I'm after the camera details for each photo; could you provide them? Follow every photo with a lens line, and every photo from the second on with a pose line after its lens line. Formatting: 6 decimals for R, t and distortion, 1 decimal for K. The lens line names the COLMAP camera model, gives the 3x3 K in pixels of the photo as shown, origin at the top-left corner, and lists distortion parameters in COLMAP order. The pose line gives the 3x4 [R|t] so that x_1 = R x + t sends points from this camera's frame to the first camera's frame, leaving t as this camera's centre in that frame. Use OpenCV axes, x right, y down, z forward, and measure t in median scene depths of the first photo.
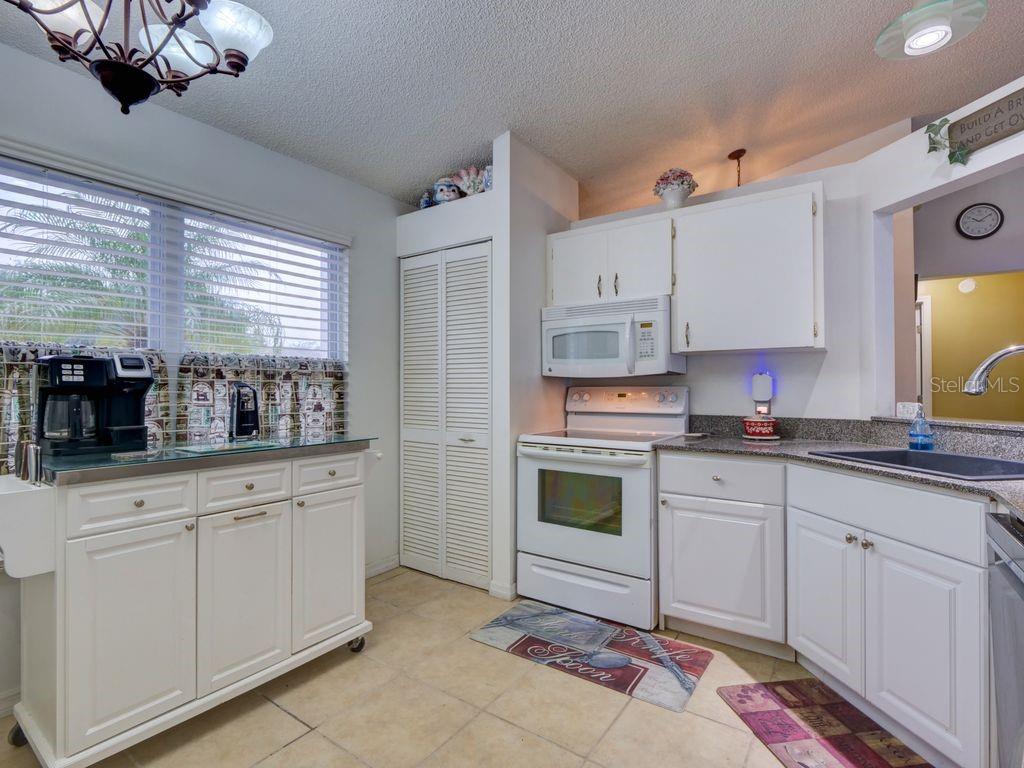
lens RADIAL K [[502.5, 0, 512.1], [0, 502.5, 386.4], [0, 0, 1]] dist [-0.004435, -0.001144]
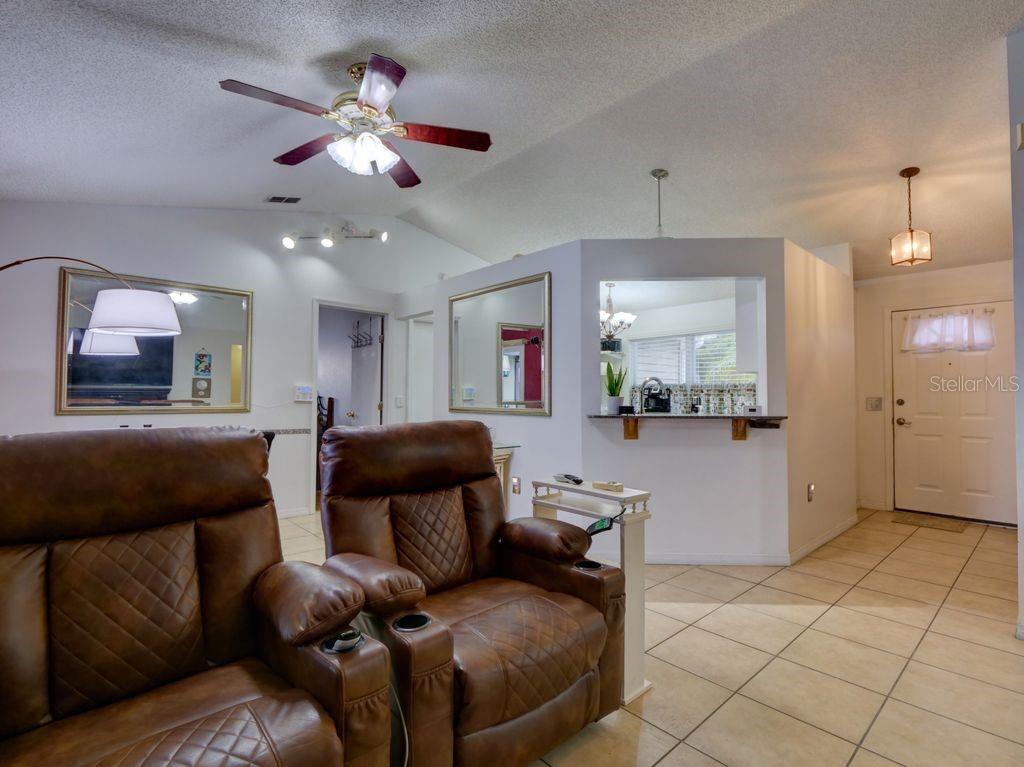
lens RADIAL K [[502.5, 0, 512.1], [0, 502.5, 385.9], [0, 0, 1]] dist [-0.004435, -0.001144]
pose [[-0.209594, -0.019488, -0.977594, 2.176972], [-0.002265, 0.999808, -0.019446, 0.003667], [0.977786, -0.001861, -0.209598, 0.523493]]
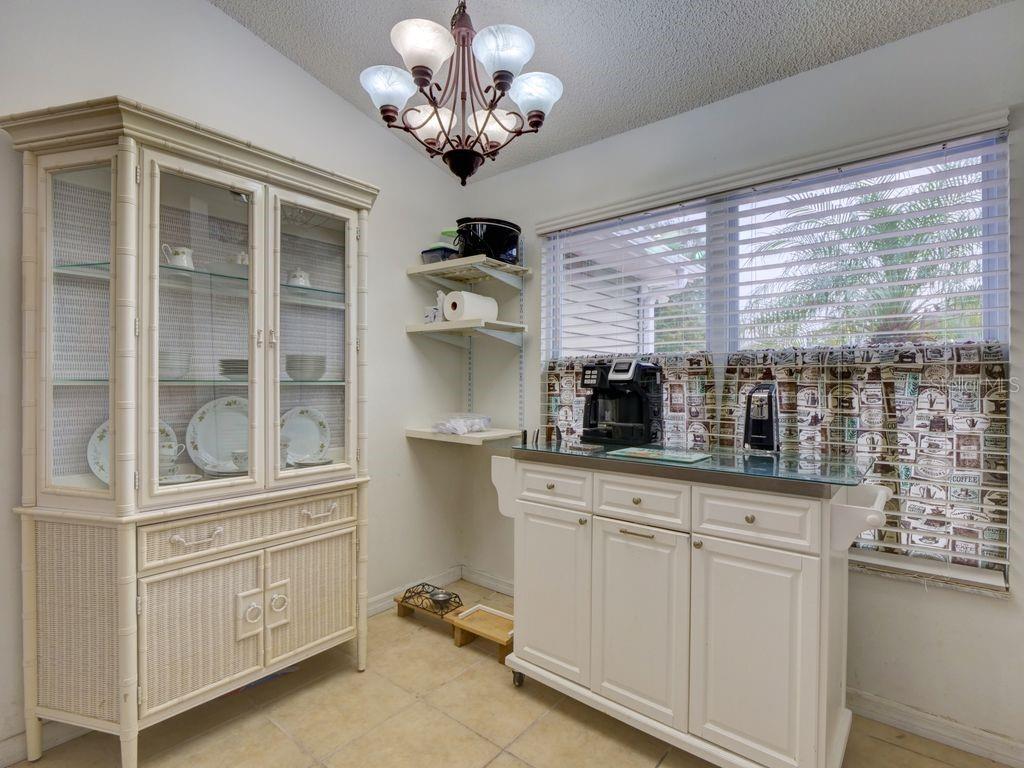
lens RADIAL K [[502.5, 0, 512.1], [0, 502.5, 386.4], [0, 0, 1]] dist [-0.004435, -0.001144]
pose [[-0.066855, 0.003336, -0.997757, 0.269428], [-0.003479, 0.999988, 0.003576, -0.004856], [0.997757, 0.003710, -0.066843, 0.586947]]
